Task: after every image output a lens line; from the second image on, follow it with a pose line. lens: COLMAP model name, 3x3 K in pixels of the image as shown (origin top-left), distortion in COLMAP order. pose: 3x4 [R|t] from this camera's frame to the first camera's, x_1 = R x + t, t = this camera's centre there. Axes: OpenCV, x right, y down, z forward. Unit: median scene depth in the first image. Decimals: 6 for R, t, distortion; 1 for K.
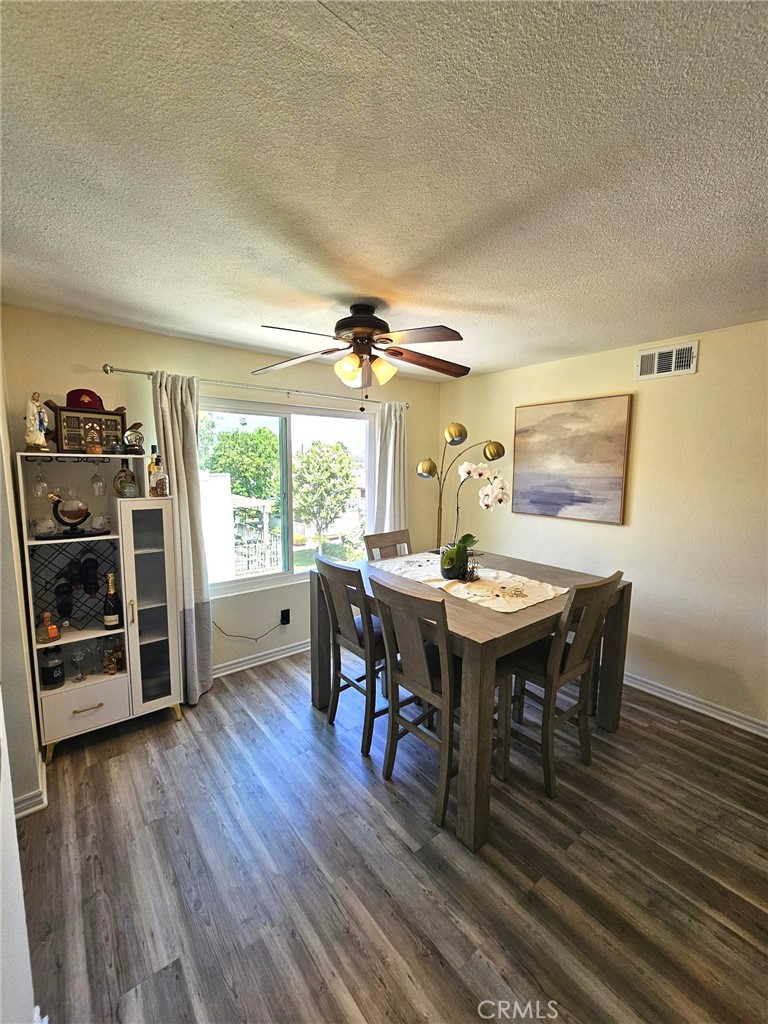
lens RADIAL K [[426.6, 0, 399.2], [0, 426.6, 514.2], [0, 0, 1]] dist [-0.002273, -0.000030]
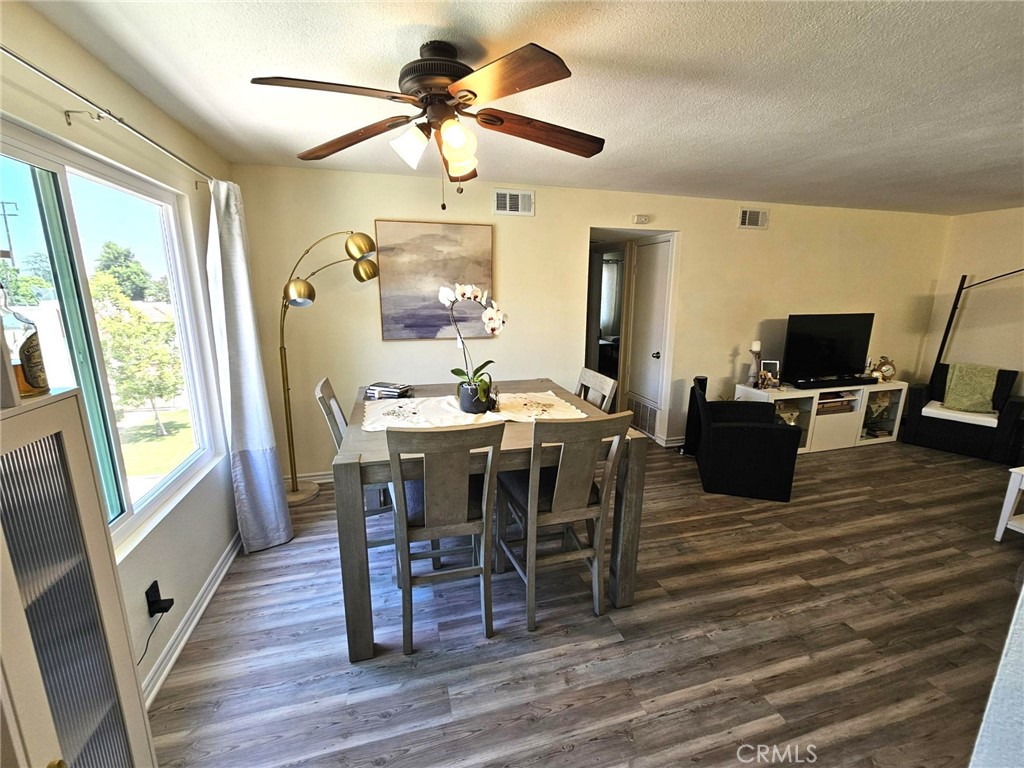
lens RADIAL K [[426.6, 0, 512.0], [0, 426.6, 384.0], [0, 0, 1]] dist [-0.002273, -0.000030]
pose [[0.401735, -0.203397, 0.892882, -0.557130], [0.105768, 0.978803, 0.175381, -0.053170], [-0.909628, 0.023982, 0.414732, 0.465932]]
